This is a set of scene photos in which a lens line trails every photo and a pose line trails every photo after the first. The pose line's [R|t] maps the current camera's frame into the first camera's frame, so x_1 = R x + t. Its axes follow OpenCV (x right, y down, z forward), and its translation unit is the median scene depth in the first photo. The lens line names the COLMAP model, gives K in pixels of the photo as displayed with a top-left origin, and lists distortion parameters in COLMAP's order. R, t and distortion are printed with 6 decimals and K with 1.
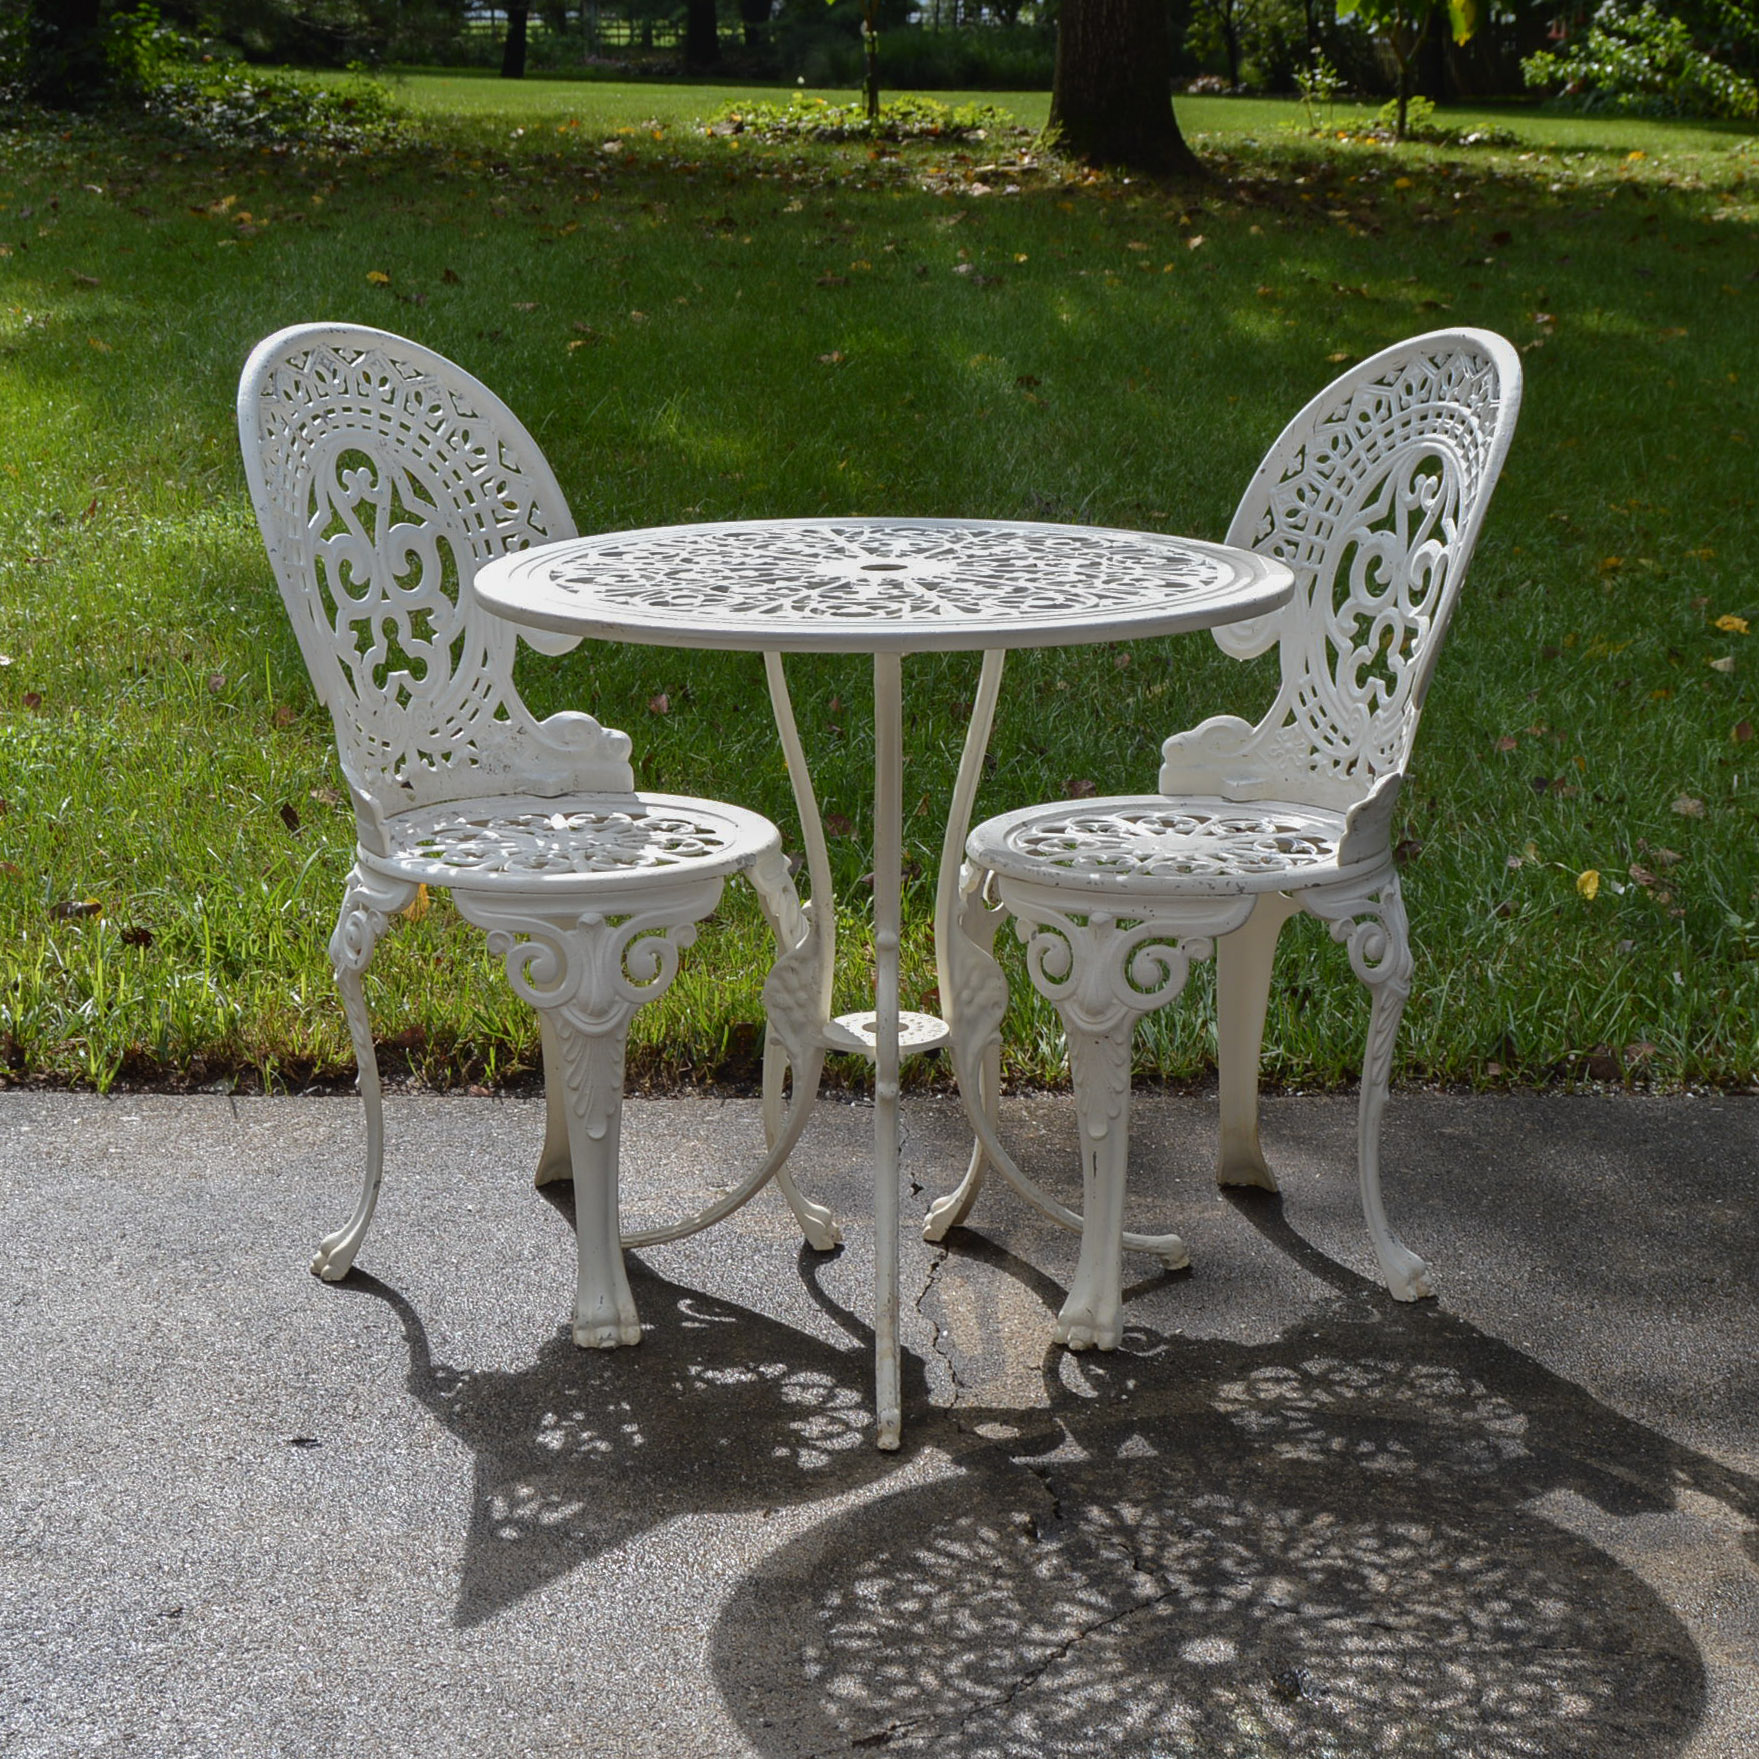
lens RADIAL K [[3414.0, 0, 879.5], [0, 3414.0, 879.5], [0, 0, 1]] dist [-0.060924, -0.045283]
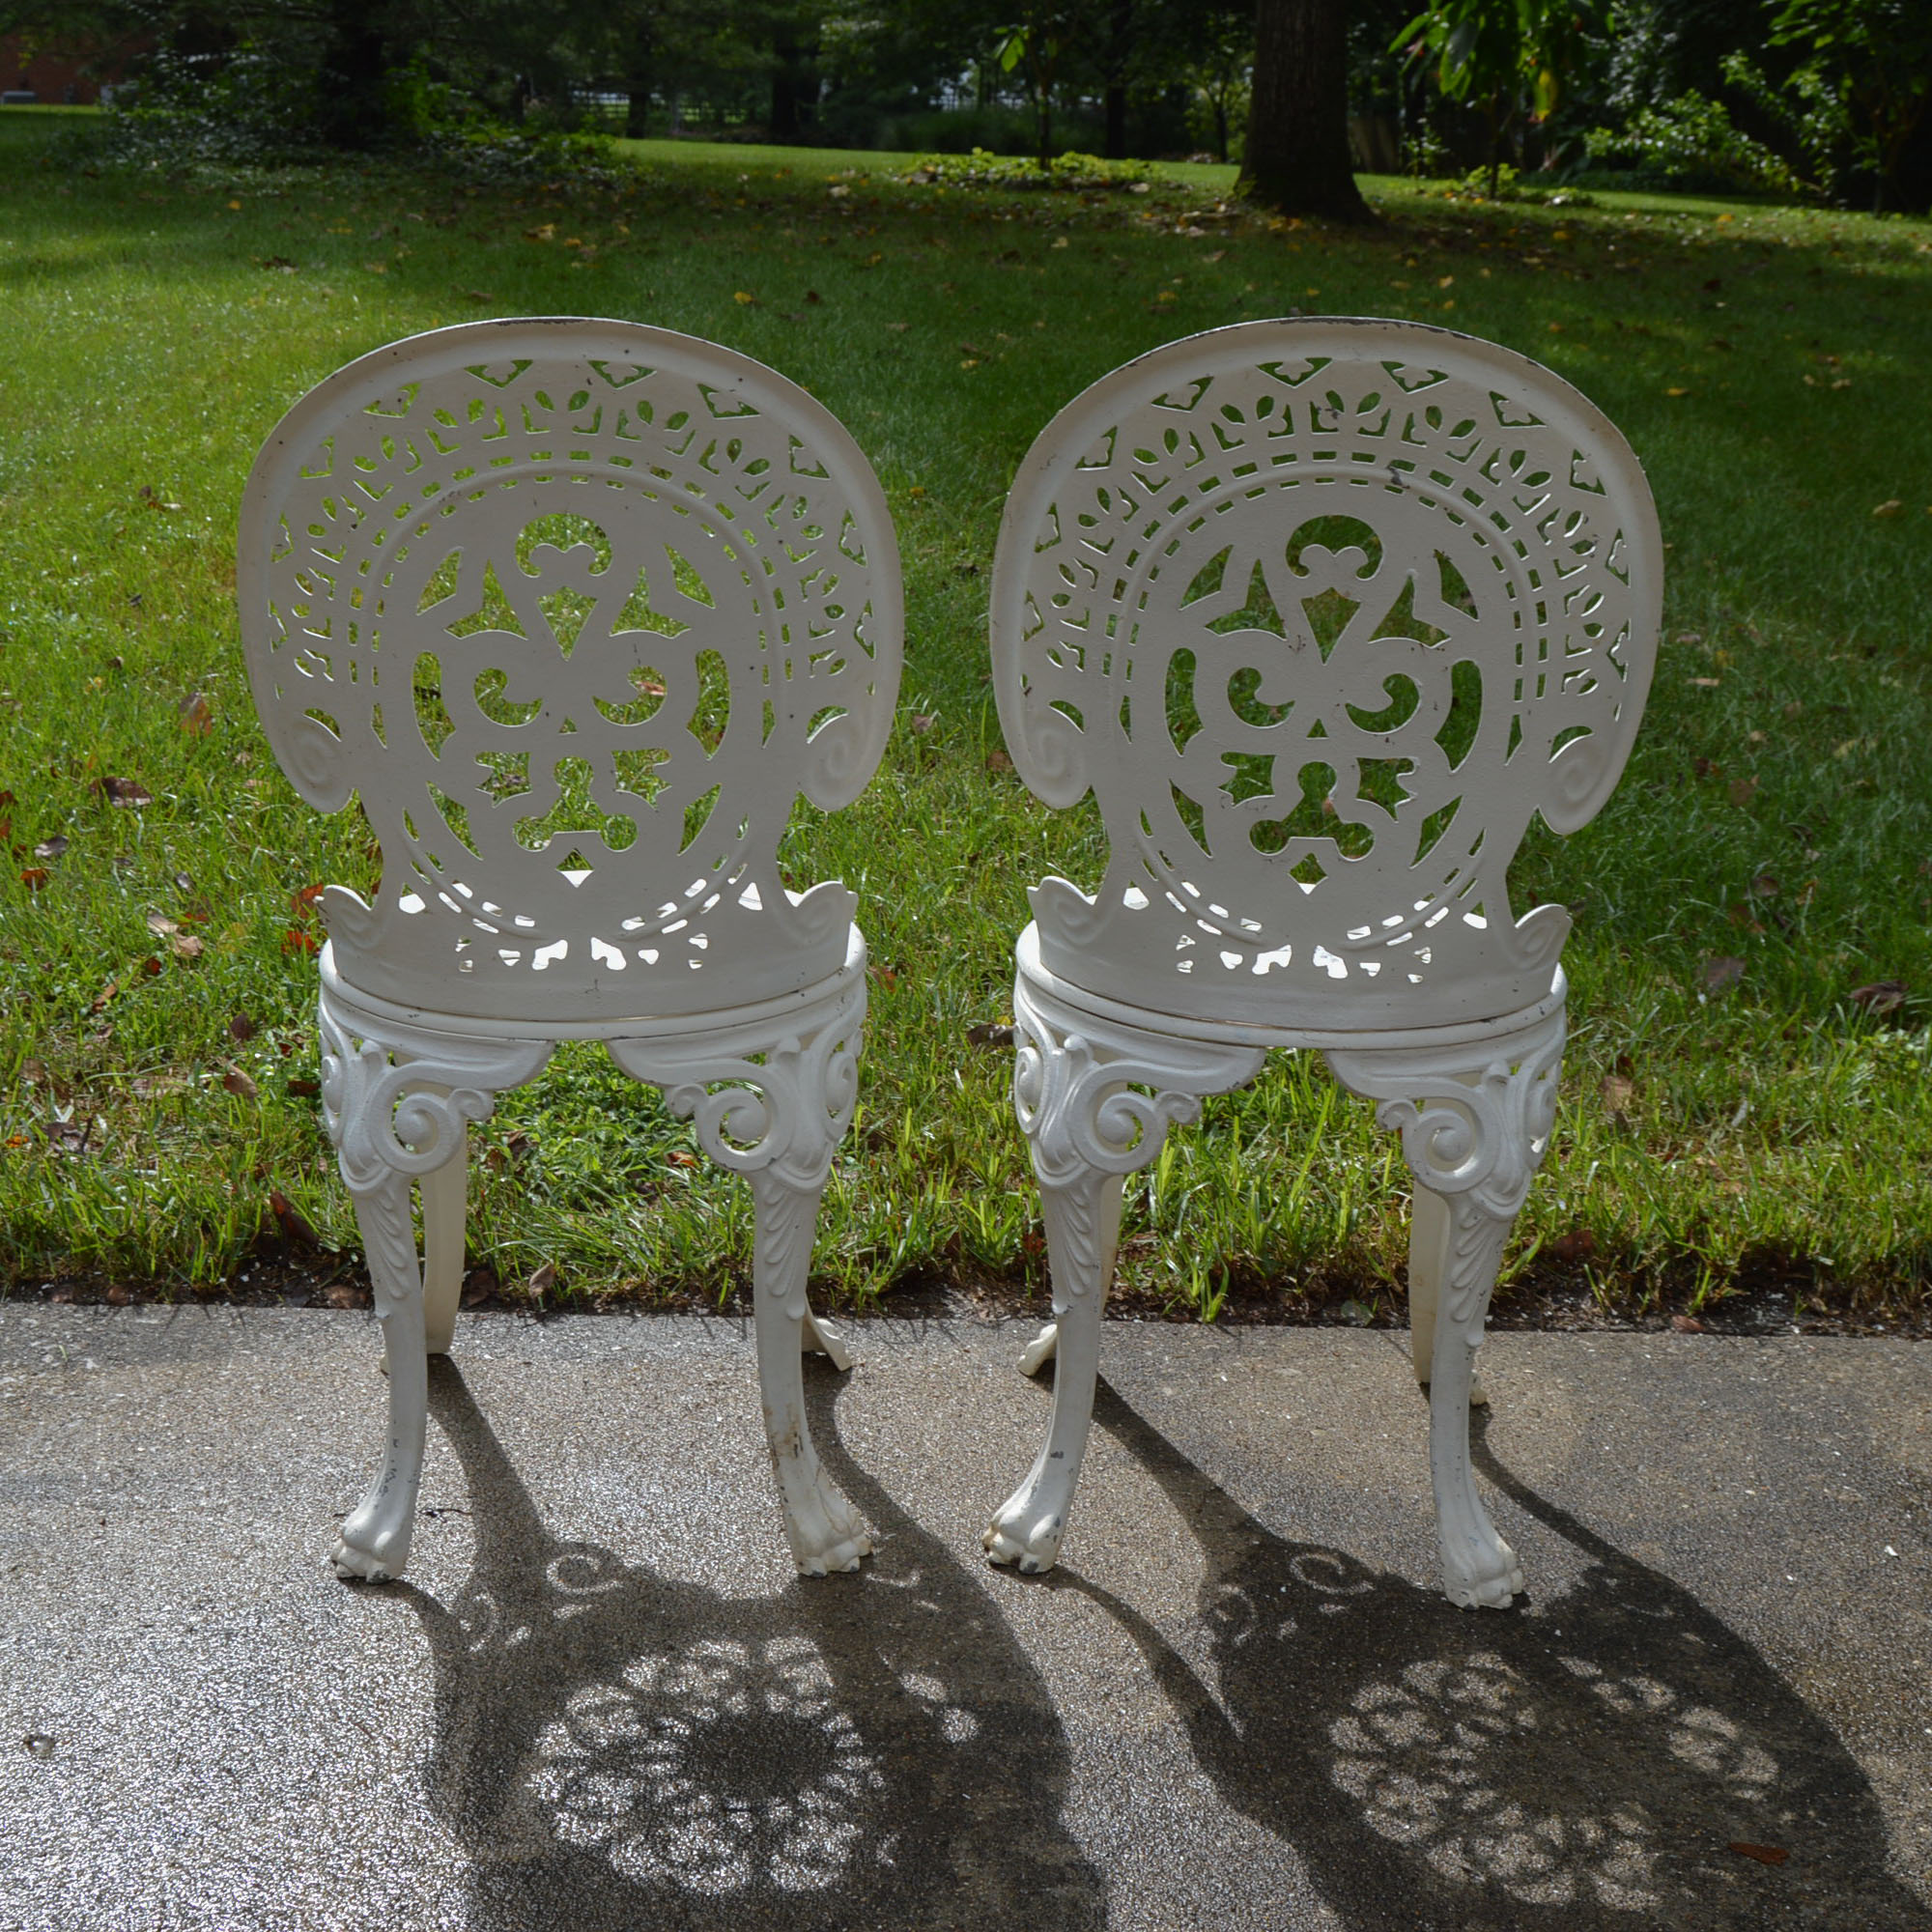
lens RADIAL K [[2687.2, 0, 881.7], [0, 2687.2, 971.0], [0, 0, 1]] dist [-0.086285, 0.044230]
pose [[0.999846, 0.014448, 0.009979, -0.077212], [-0.015070, 0.997748, 0.065353, -0.014000], [-0.009012, -0.065493, 0.997812, 0.098306]]
